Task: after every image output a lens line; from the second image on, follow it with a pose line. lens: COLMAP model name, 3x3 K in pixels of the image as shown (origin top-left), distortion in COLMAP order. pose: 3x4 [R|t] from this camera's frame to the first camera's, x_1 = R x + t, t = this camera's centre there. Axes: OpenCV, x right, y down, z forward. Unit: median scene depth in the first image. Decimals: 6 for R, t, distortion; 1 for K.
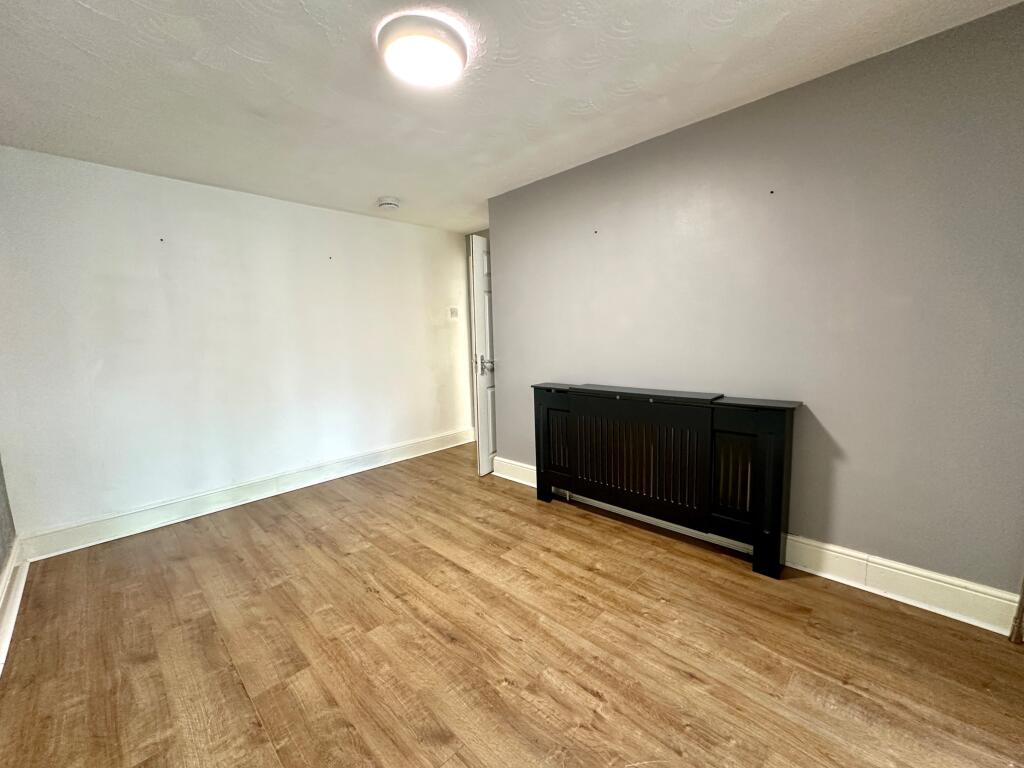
lens RADIAL K [[413.0, 0, 510.5], [0, 413.0, 382.8], [0, 0, 1]] dist [-0.000170, -0.000056]
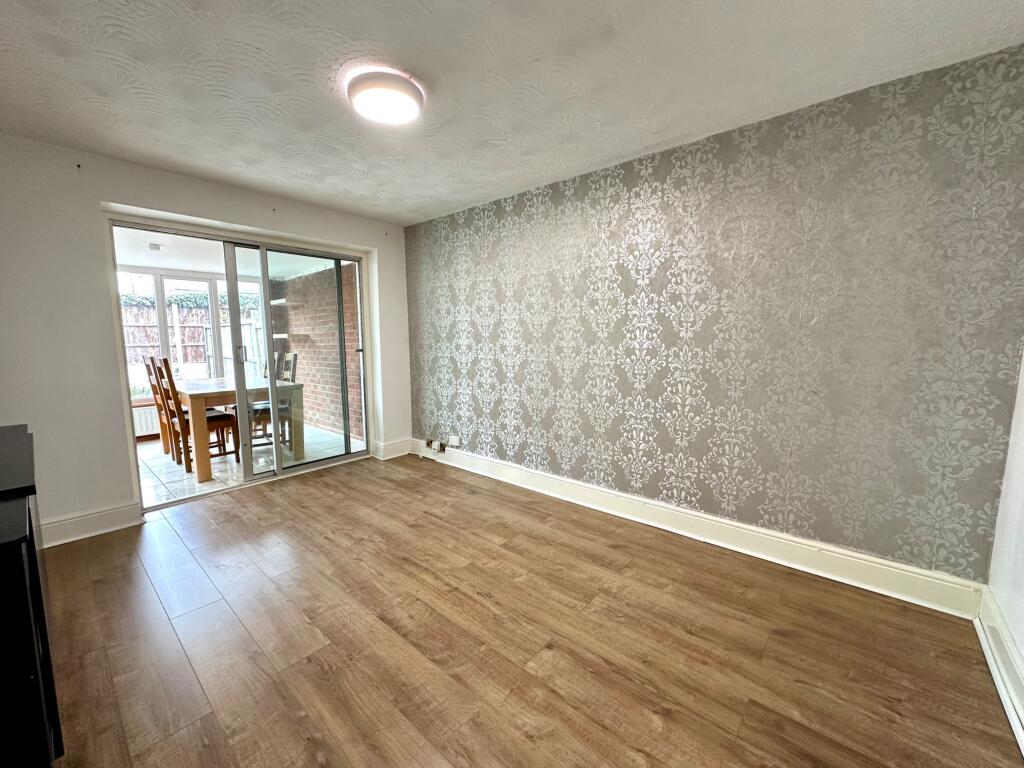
lens RADIAL K [[413.0, 0, 511.1], [0, 413.0, 381.7], [0, 0, 1]] dist [-0.000170, -0.000056]
pose [[-0.997536, 0.042154, -0.056071, -0.359669], [0.028618, 0.974317, 0.223357, -0.201658], [0.064046, 0.221202, -0.973123, 1.825656]]
